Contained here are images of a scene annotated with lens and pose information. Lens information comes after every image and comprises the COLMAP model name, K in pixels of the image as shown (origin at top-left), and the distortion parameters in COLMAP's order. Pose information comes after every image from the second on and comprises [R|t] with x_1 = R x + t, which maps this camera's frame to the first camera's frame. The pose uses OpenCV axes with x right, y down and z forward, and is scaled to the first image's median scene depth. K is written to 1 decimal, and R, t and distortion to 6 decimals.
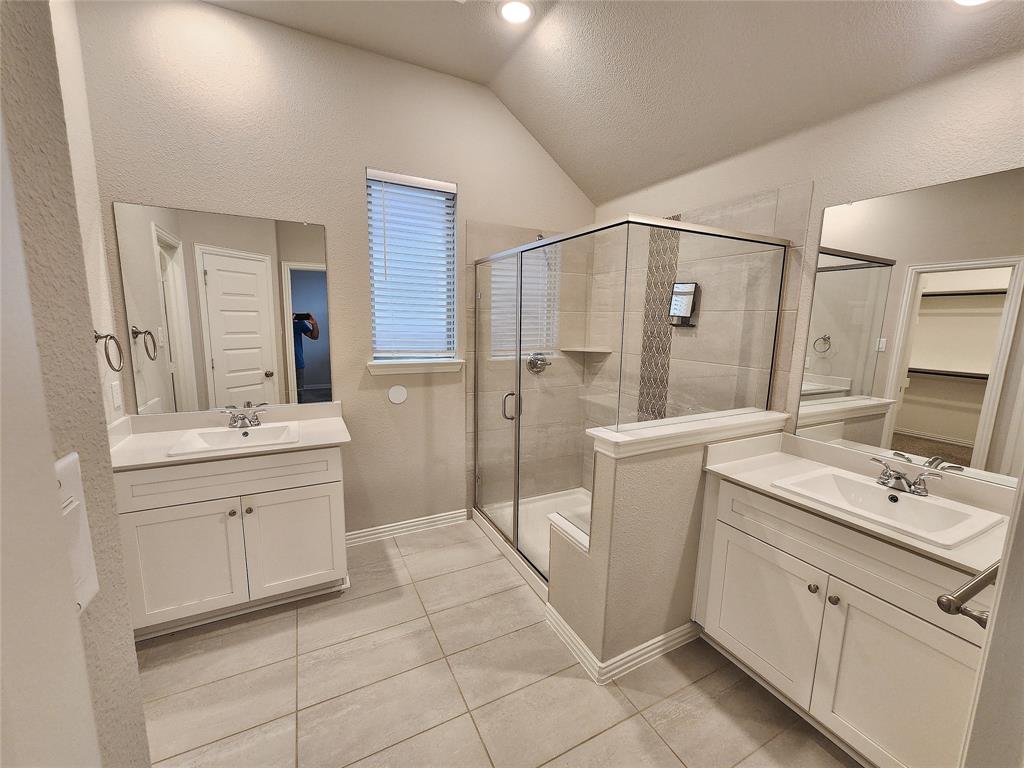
lens RADIAL K [[417.6, 0, 514.1], [0, 417.6, 376.6], [0, 0, 1]] dist [0.000888, 0.000756]
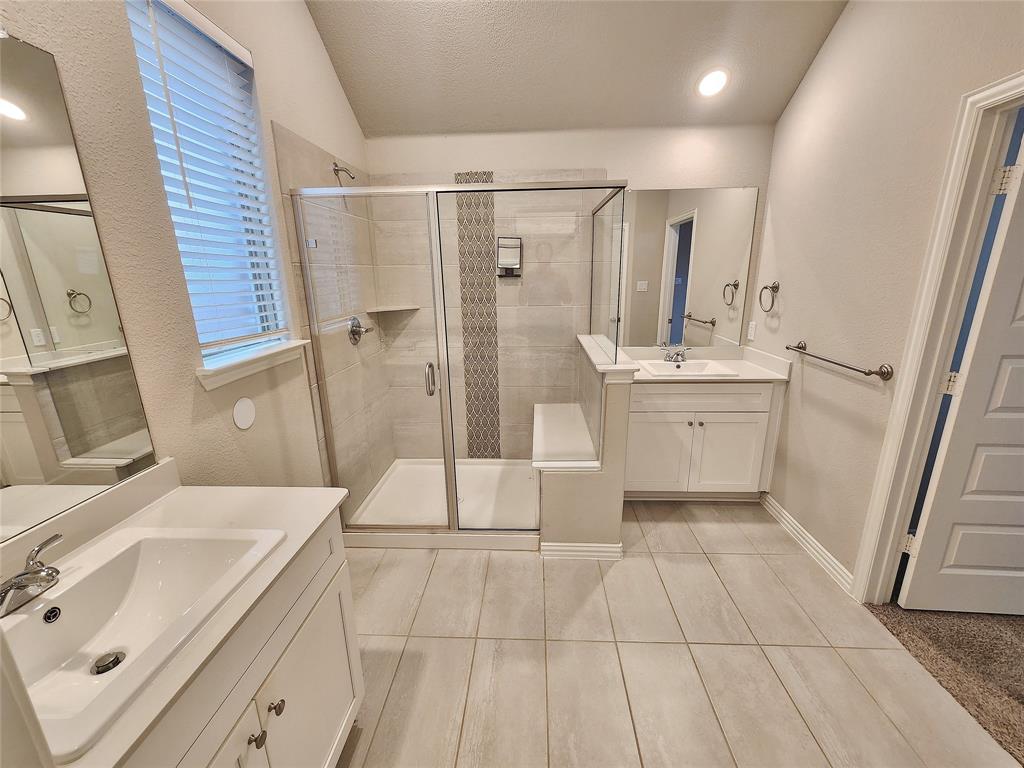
lens RADIAL K [[417.6, 0, 529.0], [0, 417.6, 377.5], [0, 0, 1]] dist [0.000888, 0.000756]
pose [[0.499282, -0.238304, 0.833024, -0.586101], [0.142475, 0.970927, 0.192360, -0.065627], [-0.854645, 0.022644, 0.518719, 0.373583]]
